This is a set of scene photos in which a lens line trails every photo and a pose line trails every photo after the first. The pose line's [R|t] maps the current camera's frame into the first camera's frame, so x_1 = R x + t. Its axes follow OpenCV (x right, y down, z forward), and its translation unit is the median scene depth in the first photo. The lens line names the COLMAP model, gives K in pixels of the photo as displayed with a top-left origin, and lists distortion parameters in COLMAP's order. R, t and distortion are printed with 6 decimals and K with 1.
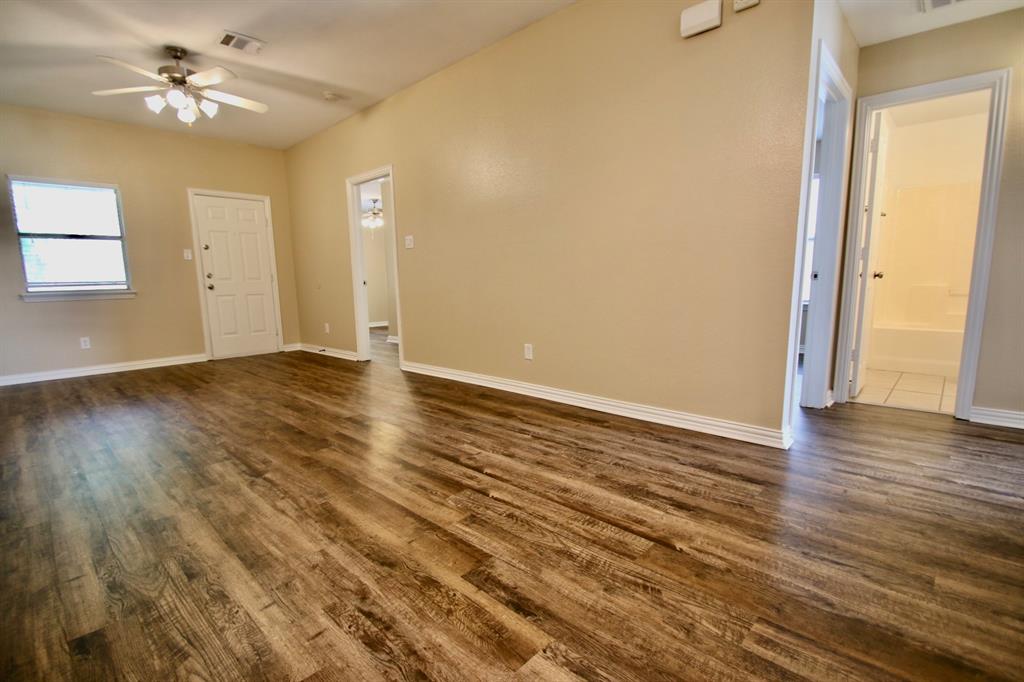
lens RADIAL K [[473.9, 0, 510.5], [0, 473.9, 347.0], [0, 0, 1]] dist [0.000206, -0.005651]
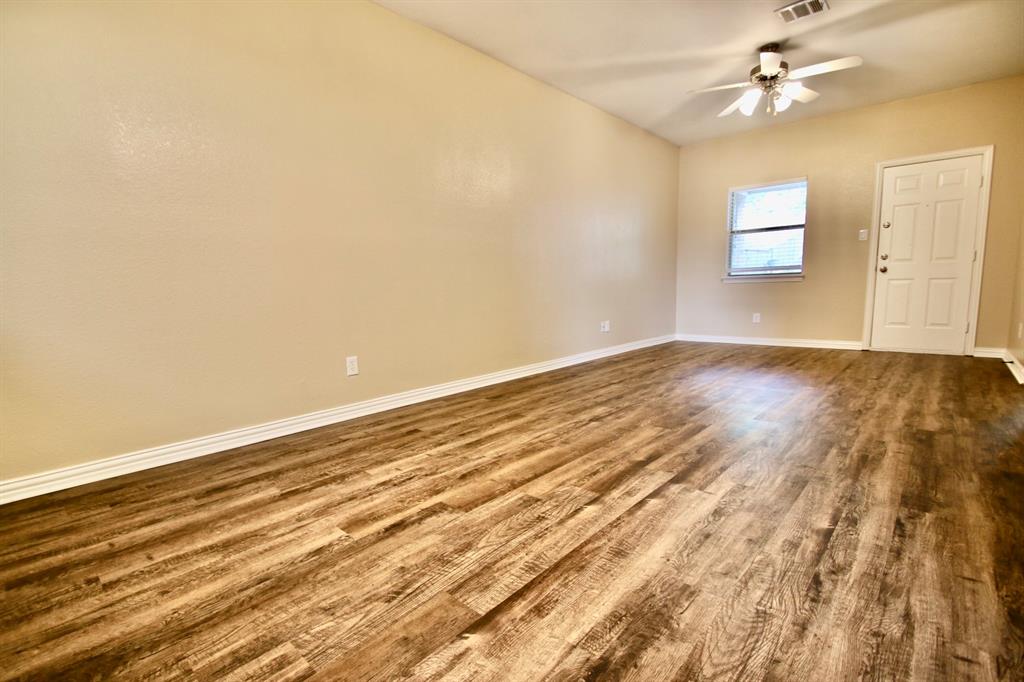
lens RADIAL K [[473.9, 0, 492.3], [0, 473.9, 347.6], [0, 0, 1]] dist [0.000206, -0.005651]
pose [[0.000008, 0.145712, -0.989327, 0.863490], [-0.109032, 0.983429, 0.144842, -0.096731], [0.994038, 0.107867, 0.015895, 0.845335]]
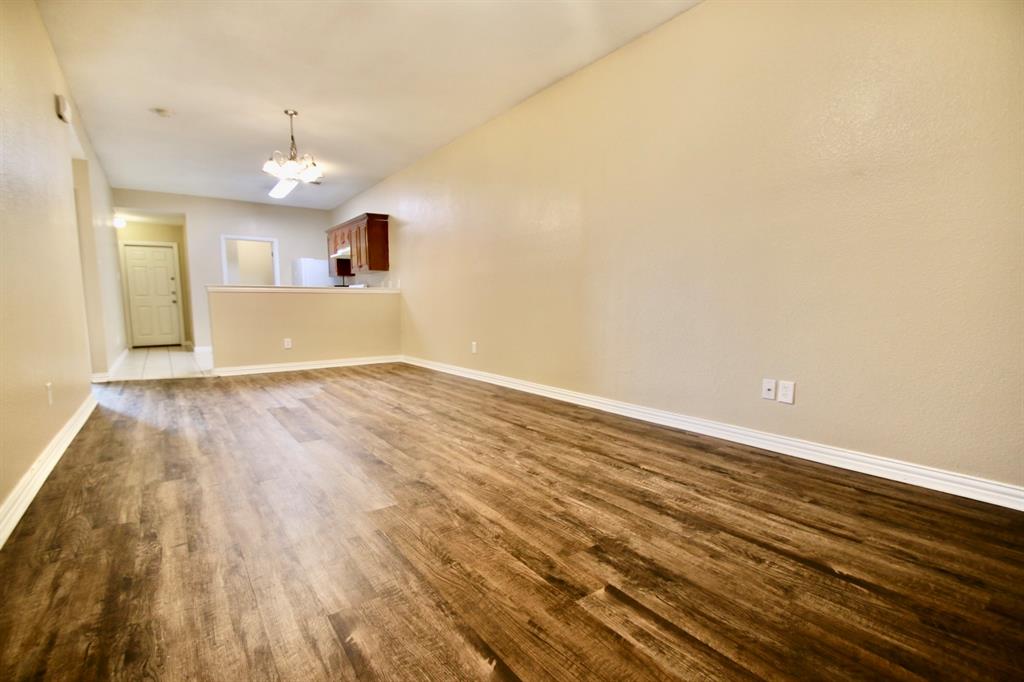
lens RADIAL K [[473.9, 0, 510.8], [0, 473.9, 347.1], [0, 0, 1]] dist [0.000206, -0.005651]
pose [[-0.984315, 0.003246, 0.176393, -1.507590], [0.042883, 0.974246, 0.221372, -0.361391], [-0.171132, 0.225464, -0.959104, 3.066492]]
